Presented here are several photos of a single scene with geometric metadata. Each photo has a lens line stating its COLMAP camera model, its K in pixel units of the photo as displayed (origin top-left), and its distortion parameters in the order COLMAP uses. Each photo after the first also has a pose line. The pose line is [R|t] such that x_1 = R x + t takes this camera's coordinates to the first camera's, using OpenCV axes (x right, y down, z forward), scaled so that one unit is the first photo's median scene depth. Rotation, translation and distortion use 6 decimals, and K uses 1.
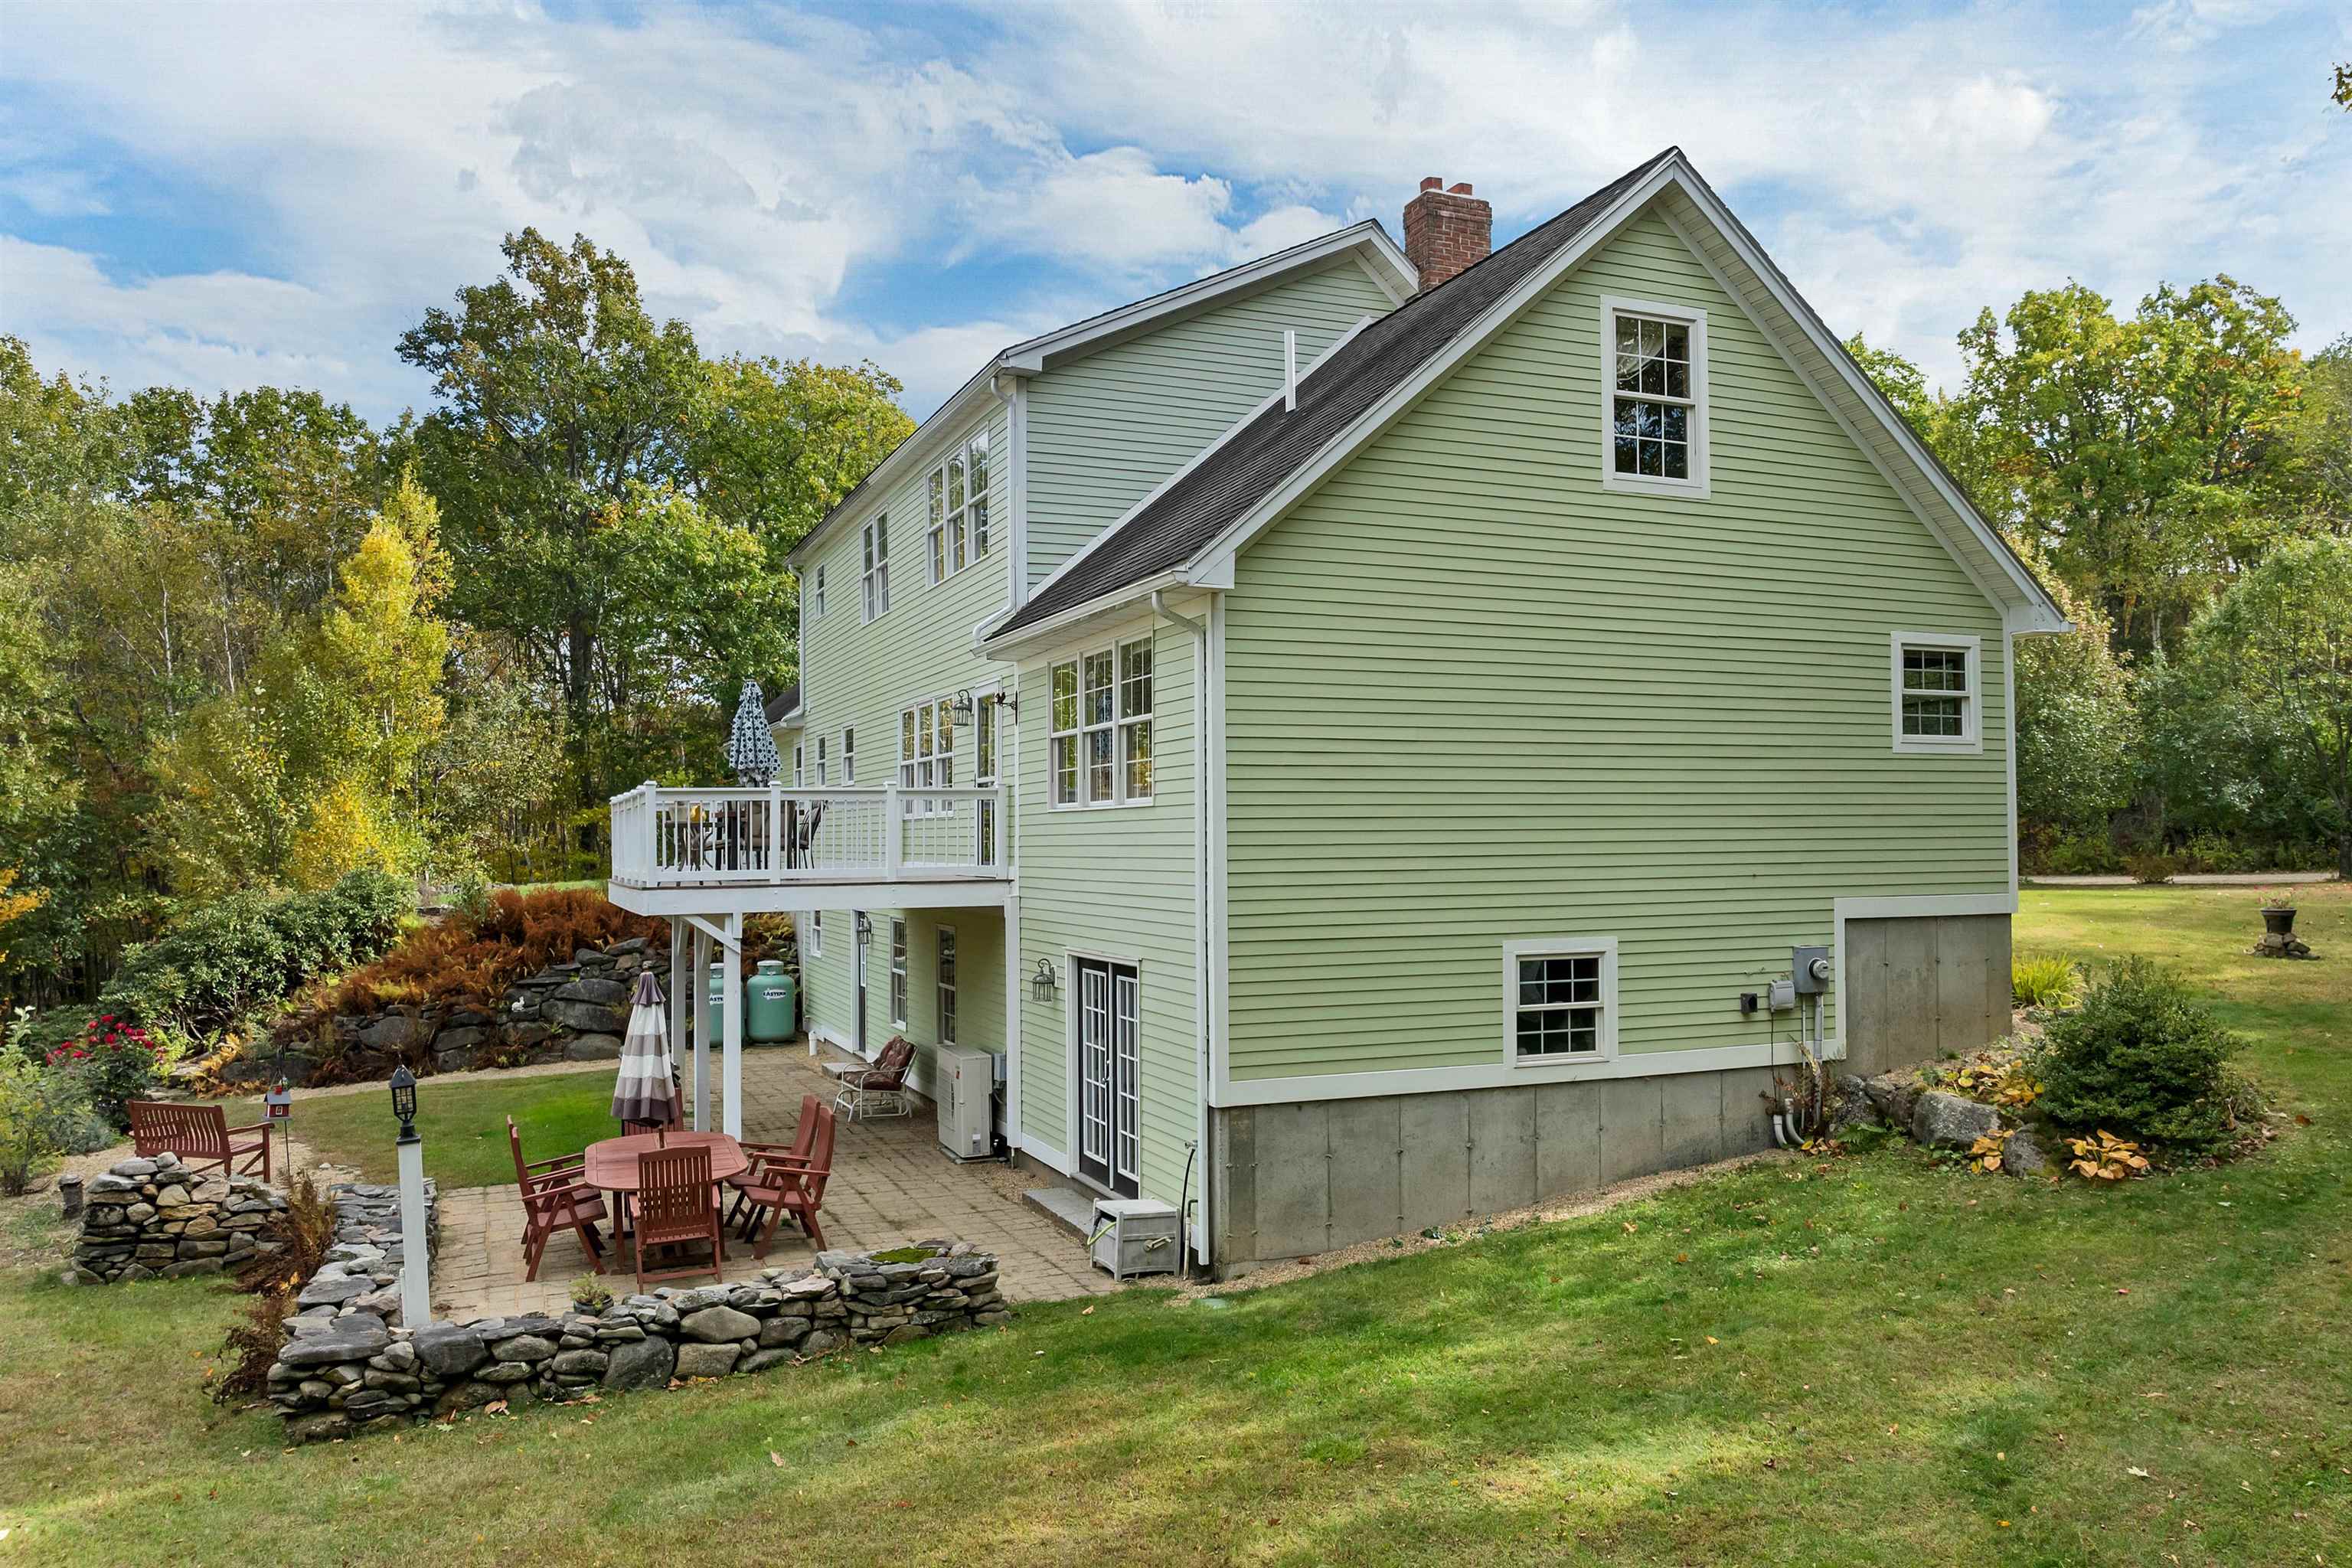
lens RADIAL K [[1666.4, 0, 1174.1], [0, 1666.4, 840.1], [0, 0, 1]] dist [-0.026881, 0.000378]
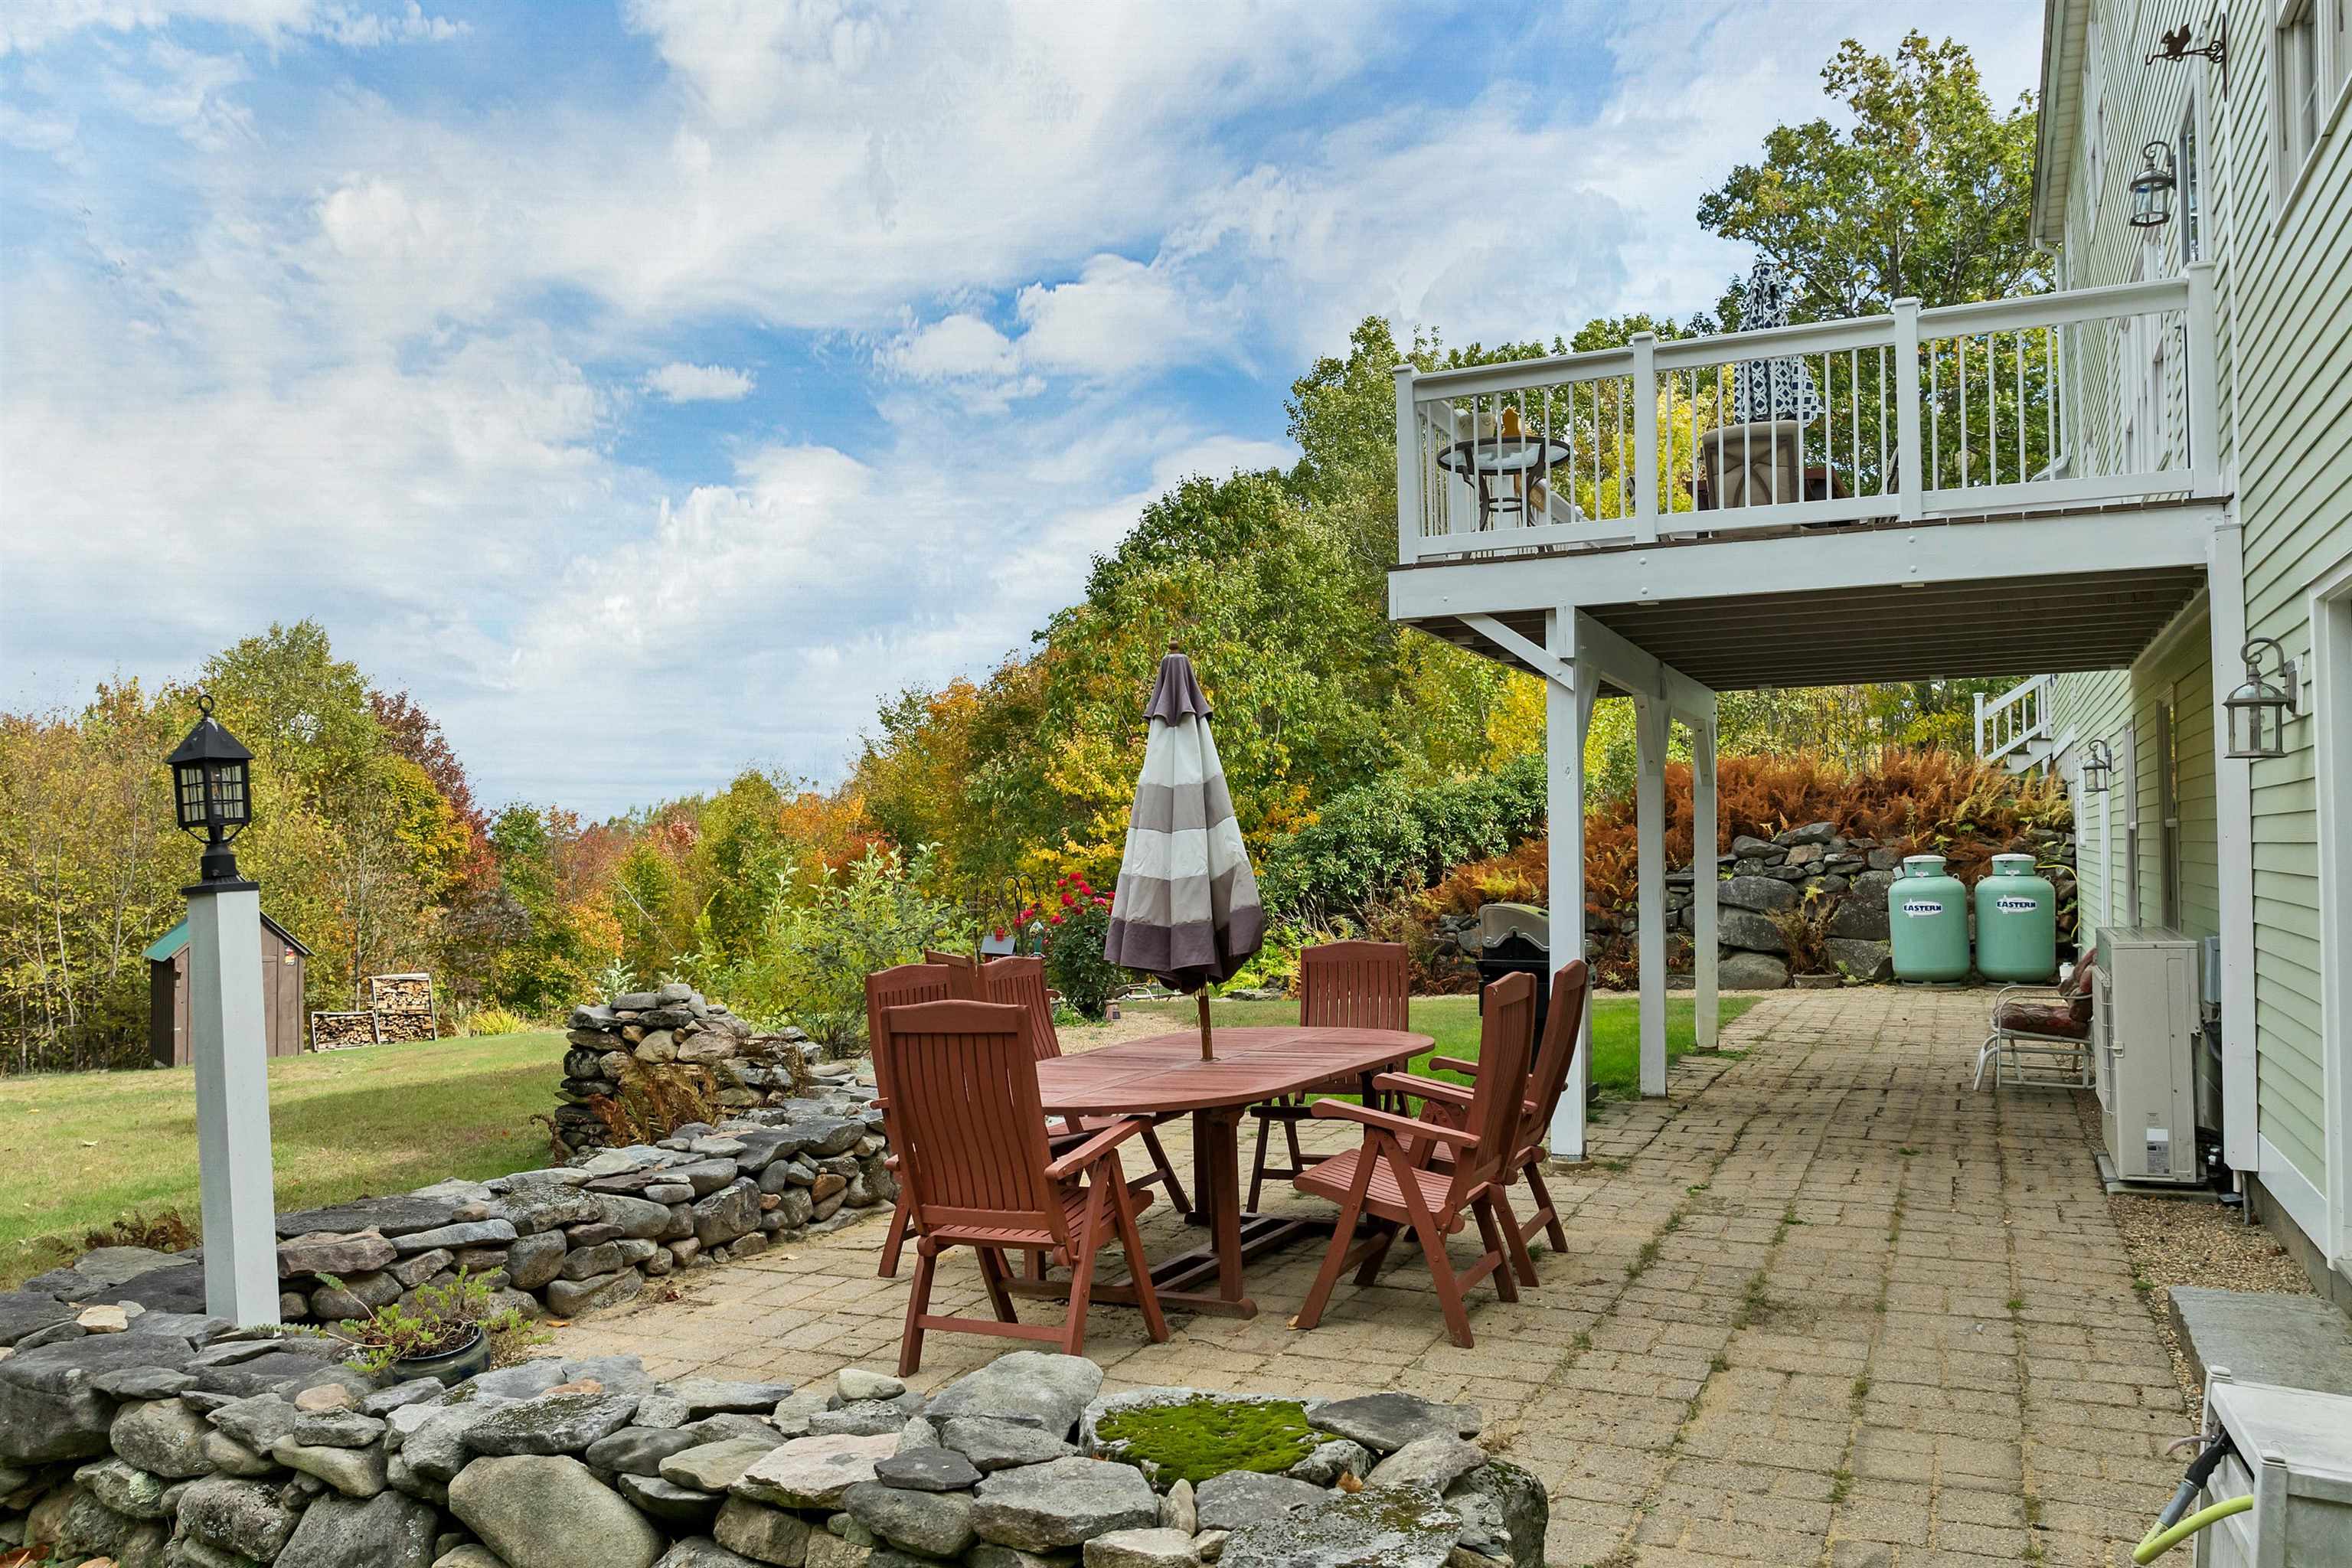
lens RADIAL K [[1666.4, 0, 1174.1], [0, 1666.4, 840.1], [0, 0, 1]] dist [-0.026881, 0.000378]
pose [[0.667191, -0.003169, -0.744880, 0.014656], [0.007723, 0.999967, 0.002663, 0.066944], [0.744847, -0.007529, 0.667193, 0.357705]]
